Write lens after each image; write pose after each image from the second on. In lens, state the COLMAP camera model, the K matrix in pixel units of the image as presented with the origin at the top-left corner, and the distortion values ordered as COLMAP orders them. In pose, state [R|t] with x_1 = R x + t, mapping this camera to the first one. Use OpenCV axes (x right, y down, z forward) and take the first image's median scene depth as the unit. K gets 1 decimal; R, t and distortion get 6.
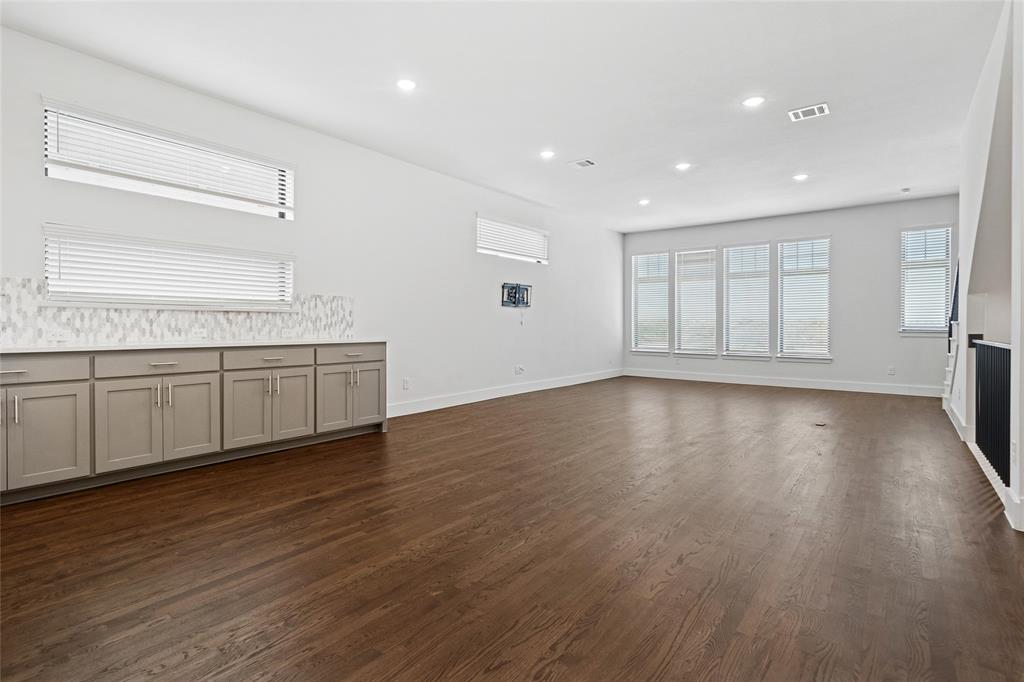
lens RADIAL K [[495.3, 0, 515.0], [0, 495.3, 328.3], [0, 0, 1]] dist [0.000305, 0.000559]
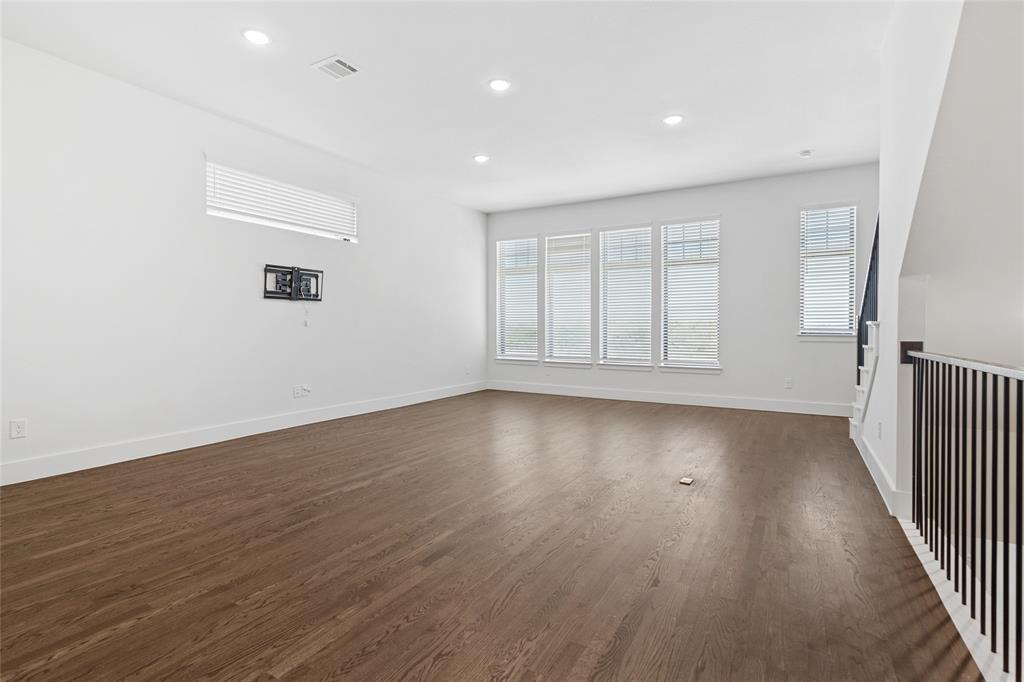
lens RADIAL K [[495.3, 0, 514.8], [0, 495.3, 332.3], [0, 0, 1]] dist [0.000305, 0.000559]
pose [[0.990031, -0.001147, 0.140846, 0.234792], [0.000648, 0.999993, 0.003590, -0.001444], [-0.140849, -0.003463, 0.990025, 0.303531]]
